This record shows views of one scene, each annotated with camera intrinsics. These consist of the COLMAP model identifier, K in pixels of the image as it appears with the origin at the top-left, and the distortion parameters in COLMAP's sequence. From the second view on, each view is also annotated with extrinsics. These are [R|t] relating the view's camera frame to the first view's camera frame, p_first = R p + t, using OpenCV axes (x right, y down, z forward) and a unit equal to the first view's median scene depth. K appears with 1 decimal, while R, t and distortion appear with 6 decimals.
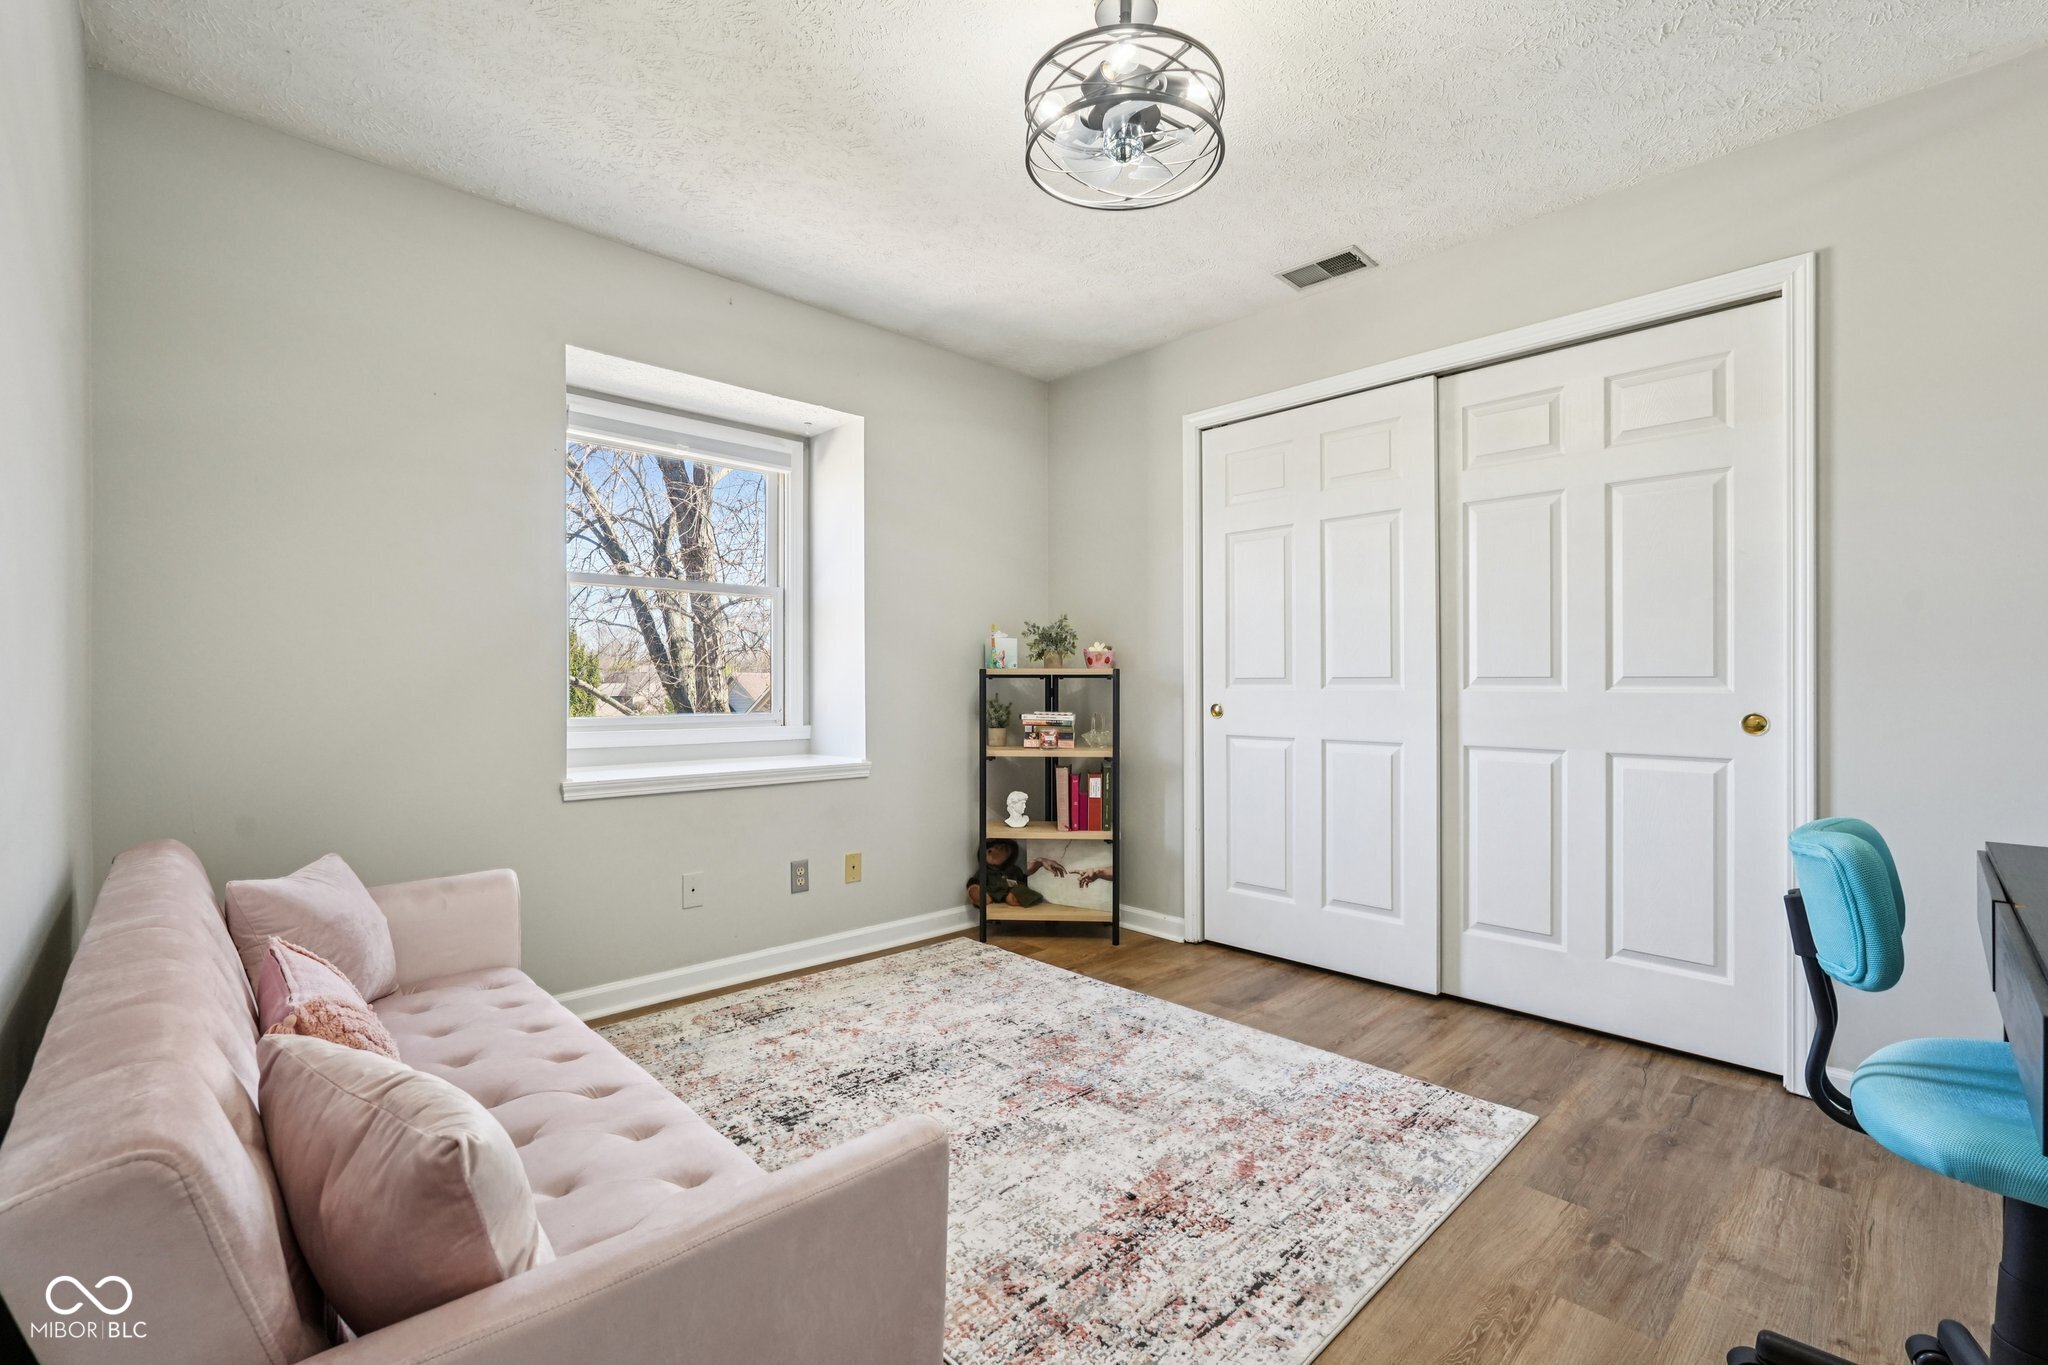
lens RADIAL K [[895.9, 0, 1021.7], [0, 895.9, 676.3], [0, 0, 1]] dist [-0.020744, 0.010235]
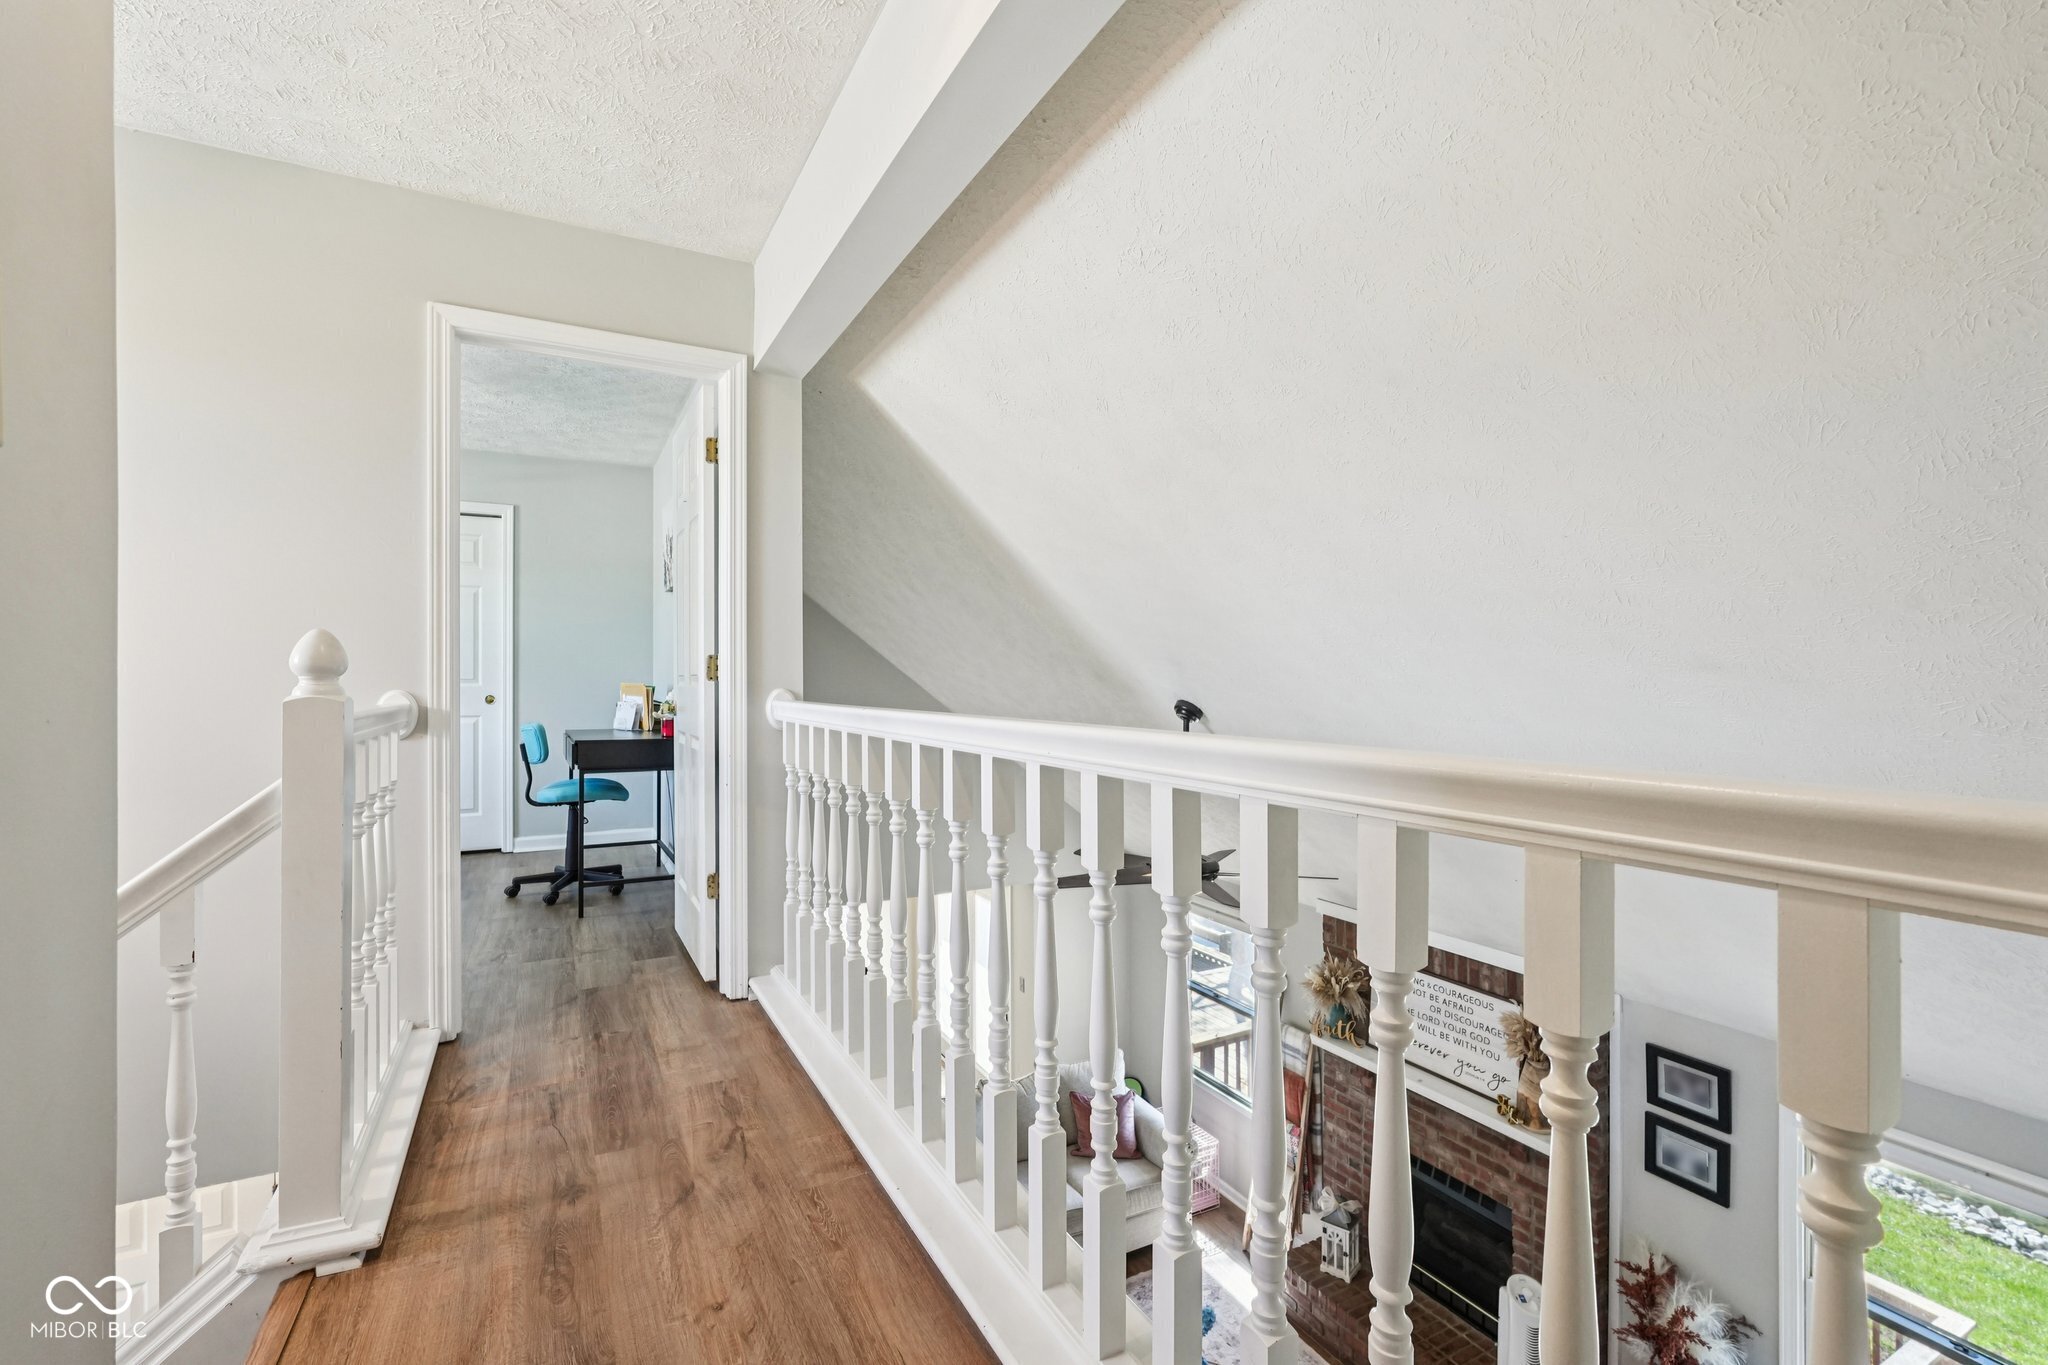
lens RADIAL K [[895.9, 0, 1021.7], [0, 895.9, 676.3], [0, 0, 1]] dist [-0.020744, 0.010235]
pose [[0.271913, 0.001218, 0.962321, -0.992374], [-0.003189, 0.999995, -0.000365, -0.010455], [-0.962316, -0.002969, 0.271916, -0.928130]]
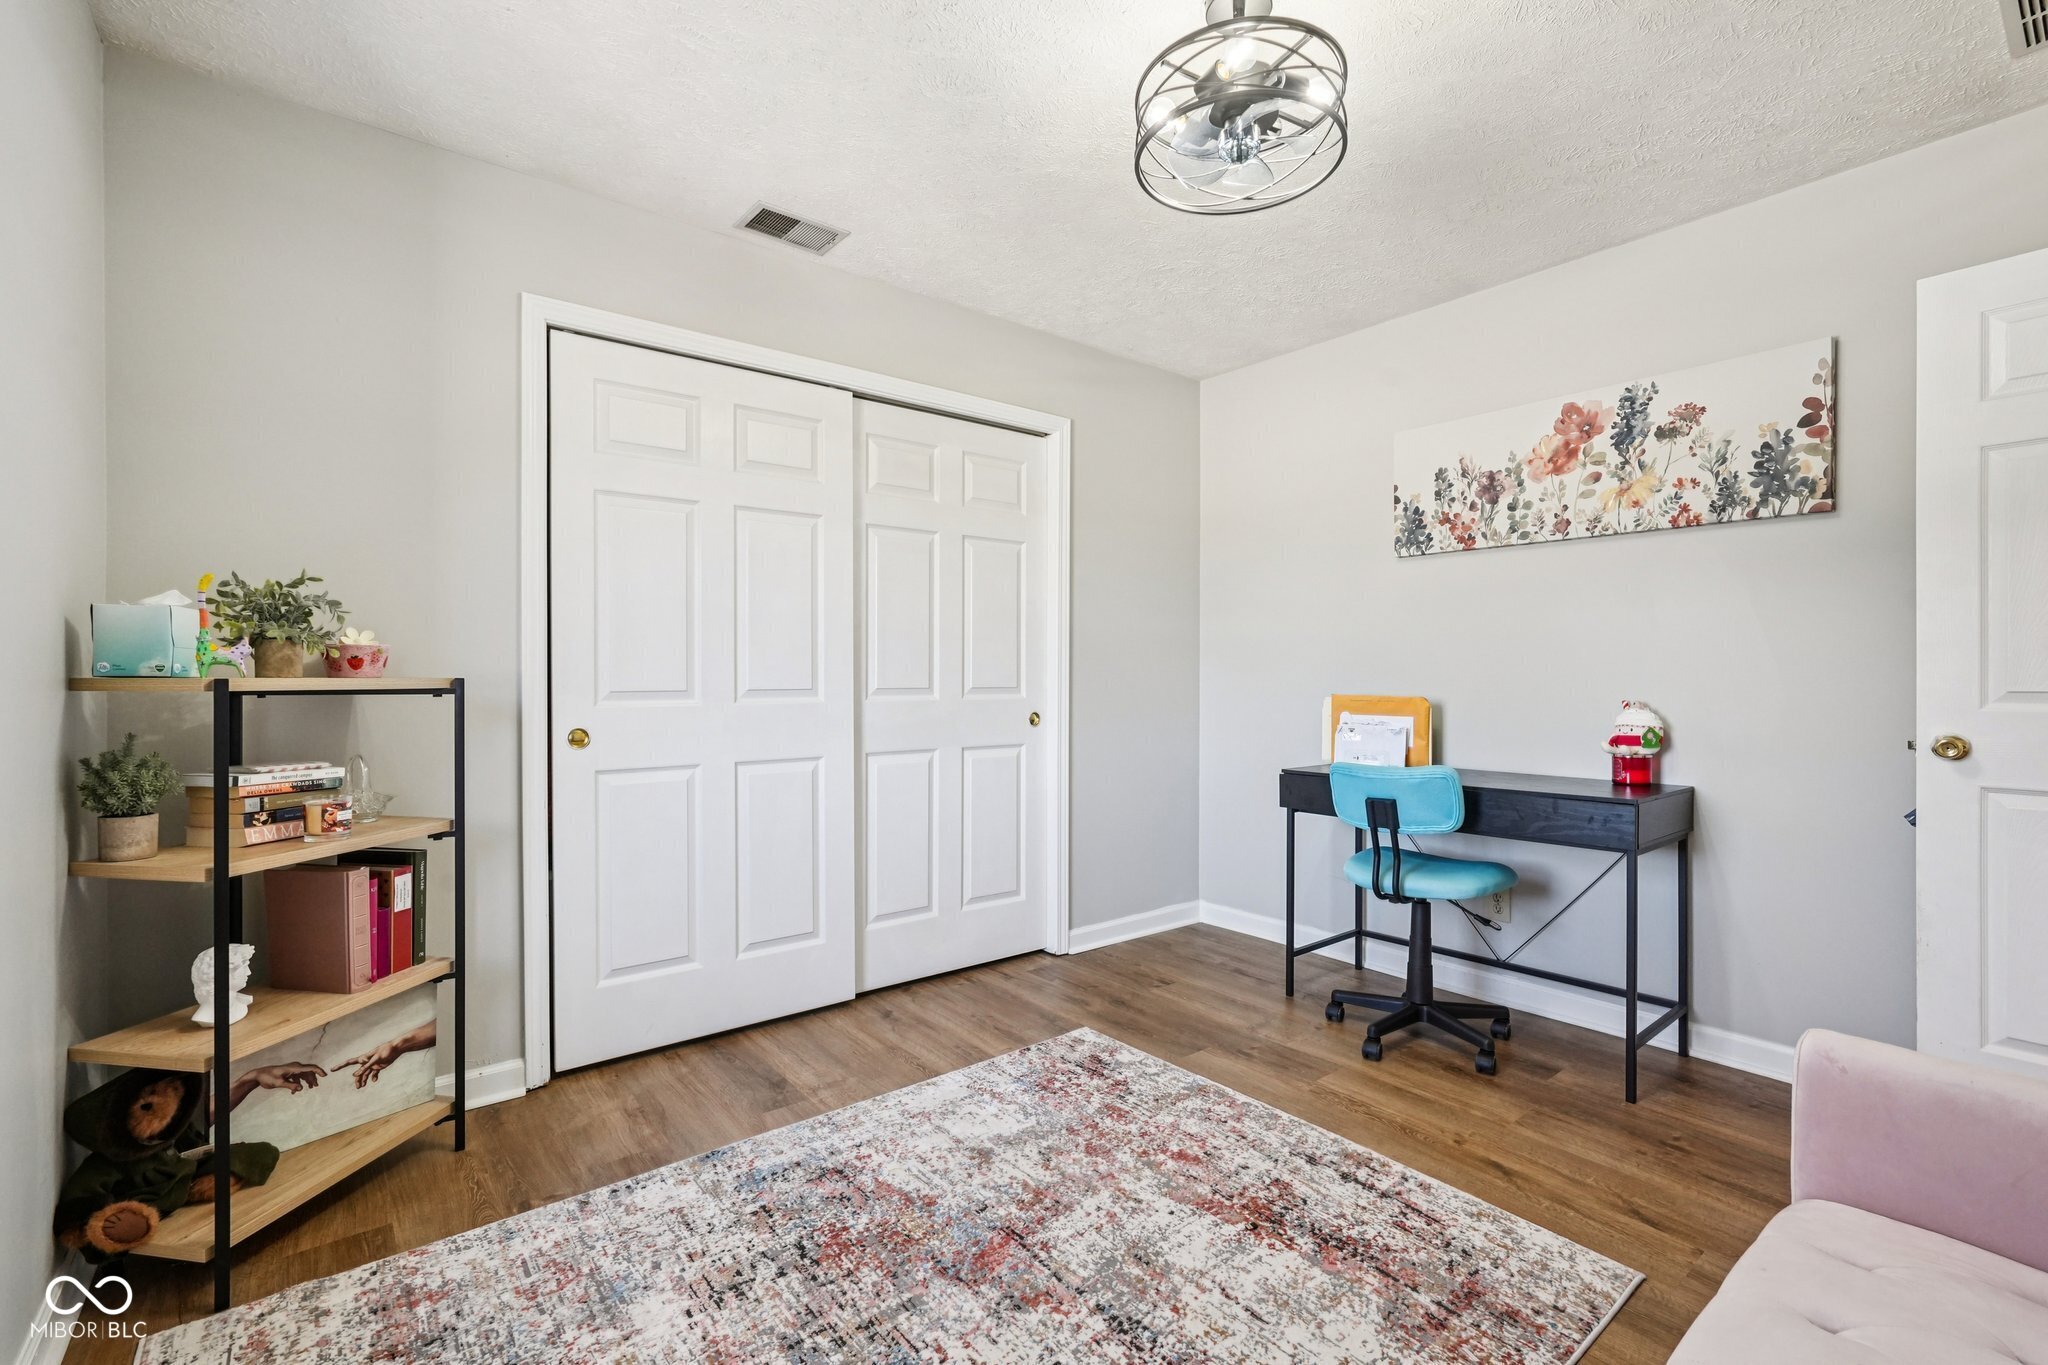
lens RADIAL K [[895.9, 0, 1021.7], [0, 895.9, 676.3], [0, 0, 1]] dist [-0.020744, 0.010235]
pose [[0.096056, -0.000043, 0.995376, -0.647626], [-0.005216, 0.999986, 0.000547, -0.017659], [-0.995362, -0.005244, 0.096055, 0.854414]]
